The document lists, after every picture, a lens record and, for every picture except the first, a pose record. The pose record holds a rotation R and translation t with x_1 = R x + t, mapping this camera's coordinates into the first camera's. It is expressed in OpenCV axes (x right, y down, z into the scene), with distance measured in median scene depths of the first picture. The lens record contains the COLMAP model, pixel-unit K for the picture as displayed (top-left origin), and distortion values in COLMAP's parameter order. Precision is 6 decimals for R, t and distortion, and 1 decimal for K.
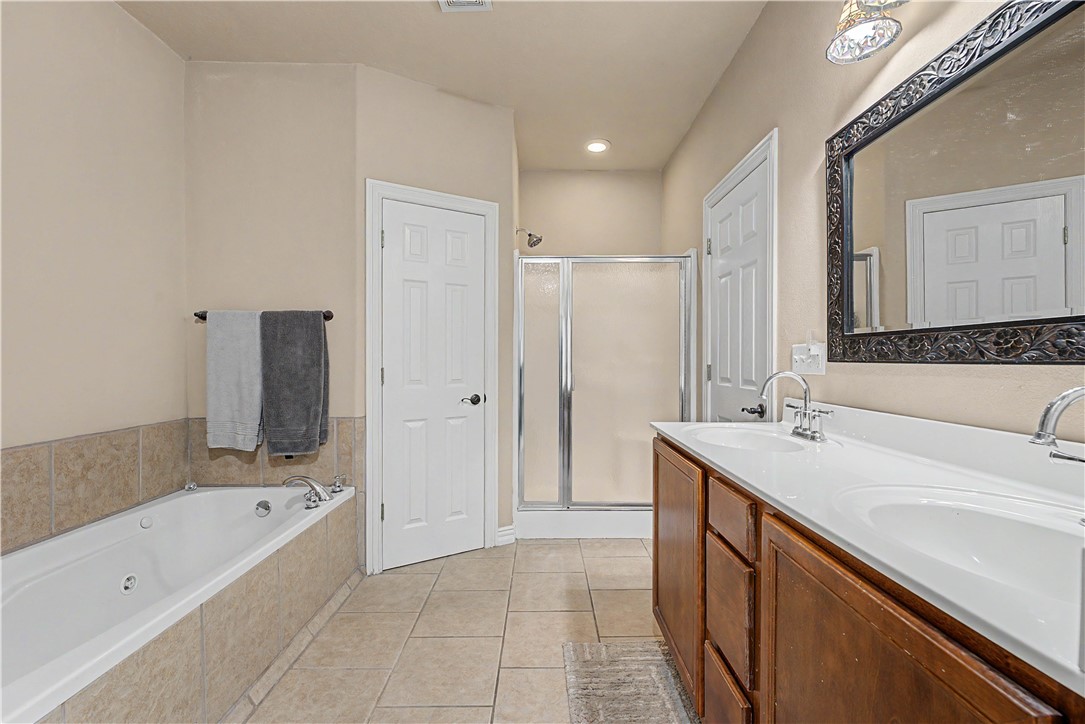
lens RADIAL K [[473.4, 0, 542.9], [0, 473.4, 362.1], [0, 0, 1]] dist [0.000286, 0.000033]
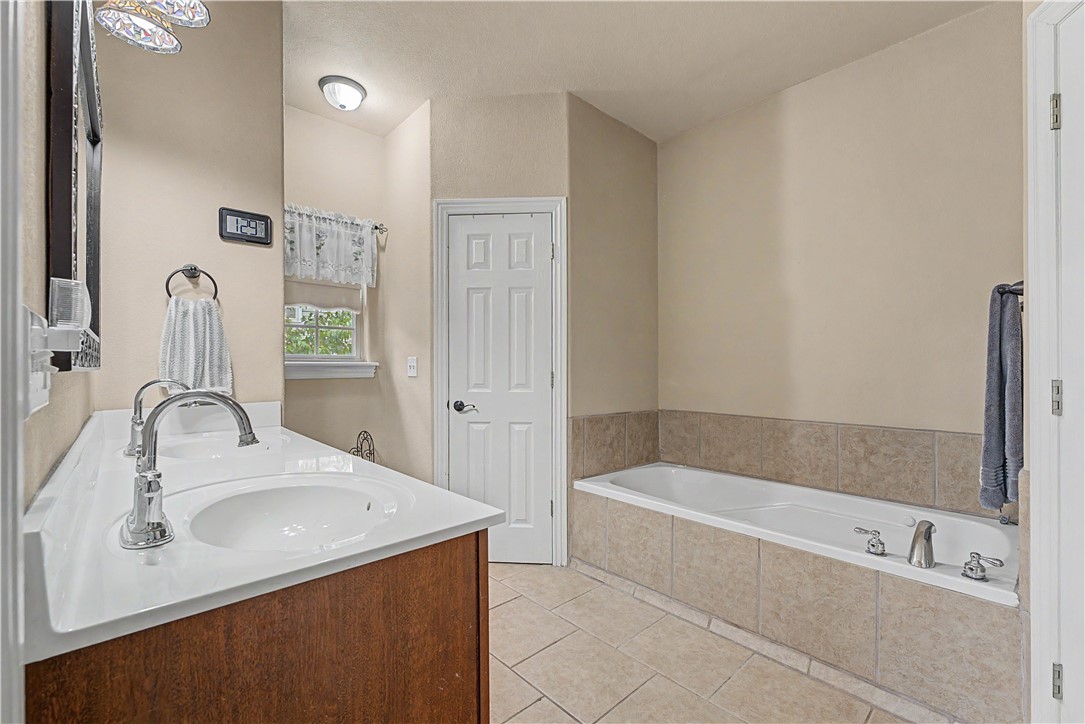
lens RADIAL K [[450.9, 0, 541.6], [0, 450.9, 364.5], [0, 0, 1]] dist [-0.000641, -0.000022]
pose [[-0.741507, -0.000116, -0.670945, 0.469625], [0.001660, 0.999997, -0.002007, -0.004642], [0.670943, -0.002602, -0.741504, 1.322416]]
